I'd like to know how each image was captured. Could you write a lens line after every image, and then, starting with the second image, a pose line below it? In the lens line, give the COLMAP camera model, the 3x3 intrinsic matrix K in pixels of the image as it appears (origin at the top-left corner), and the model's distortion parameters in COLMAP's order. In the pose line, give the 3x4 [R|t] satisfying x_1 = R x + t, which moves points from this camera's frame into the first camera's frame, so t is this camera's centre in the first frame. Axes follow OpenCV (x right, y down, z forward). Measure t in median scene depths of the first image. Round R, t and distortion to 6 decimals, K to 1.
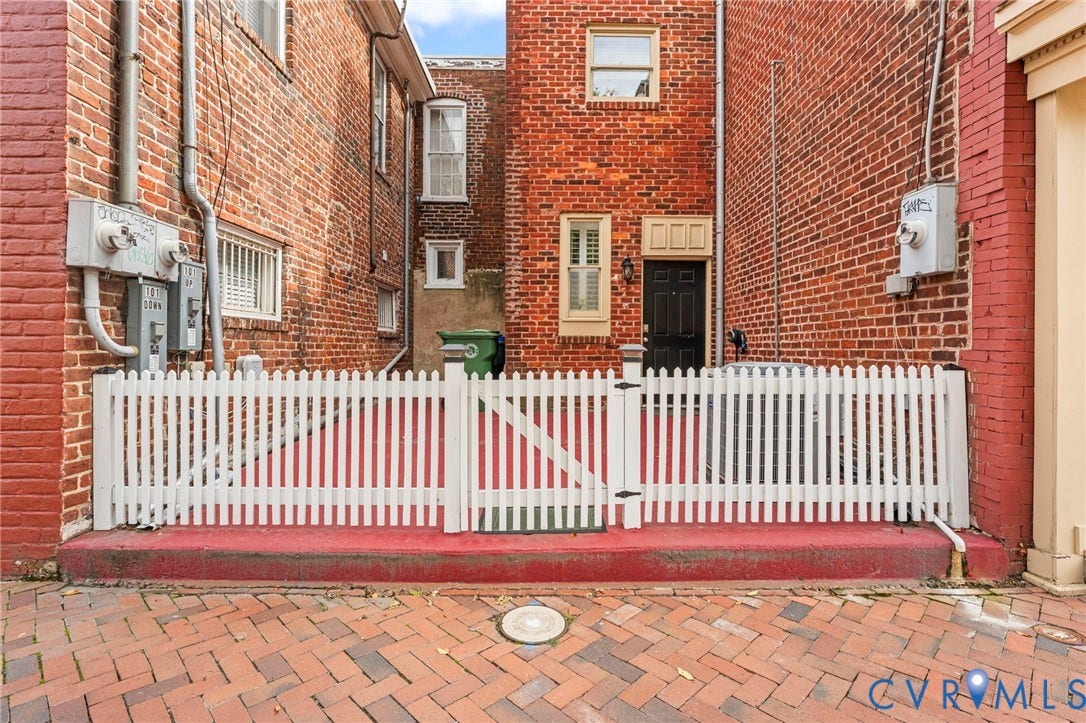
lens RADIAL K [[540.8, 0, 542.7], [0, 540.8, 337.8], [0, 0, 1]] dist [-0.000557, -0.000537]
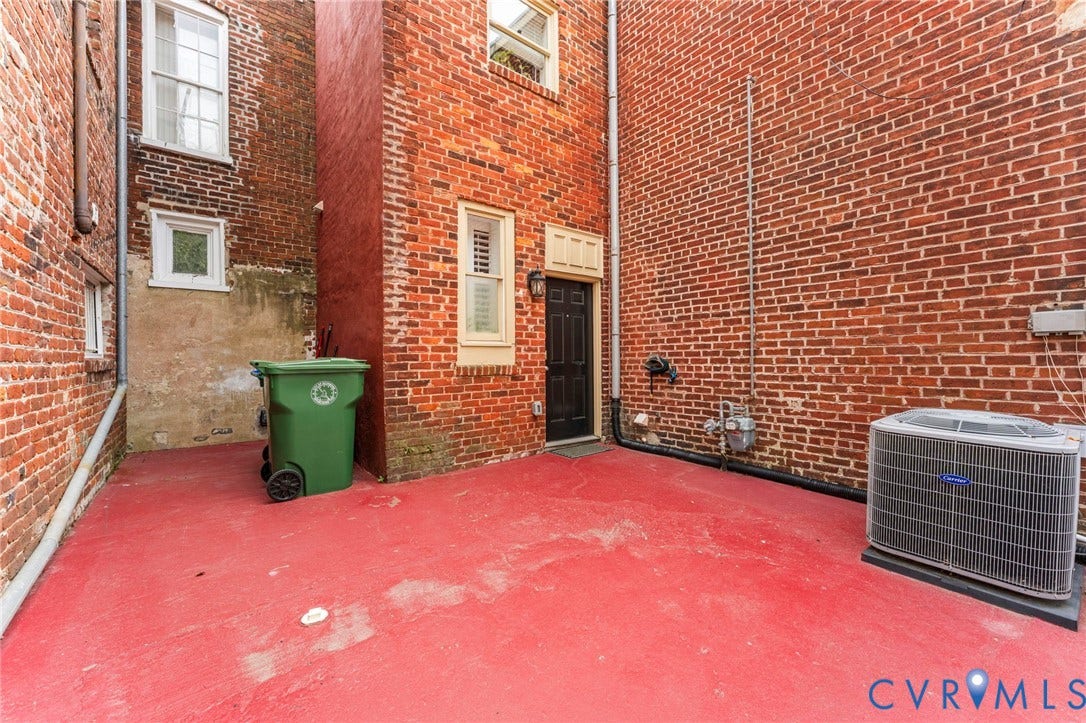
lens RADIAL K [[436.9, 0, 544.9], [0, 436.9, 354.9], [0, 0, 1]] dist [-0.001028, 0.000059]
pose [[0.786305, -0.004510, 0.617822, -0.242528], [-0.000362, 0.999970, 0.007760, -0.023158], [-0.617838, -0.006325, 0.786280, 0.460397]]
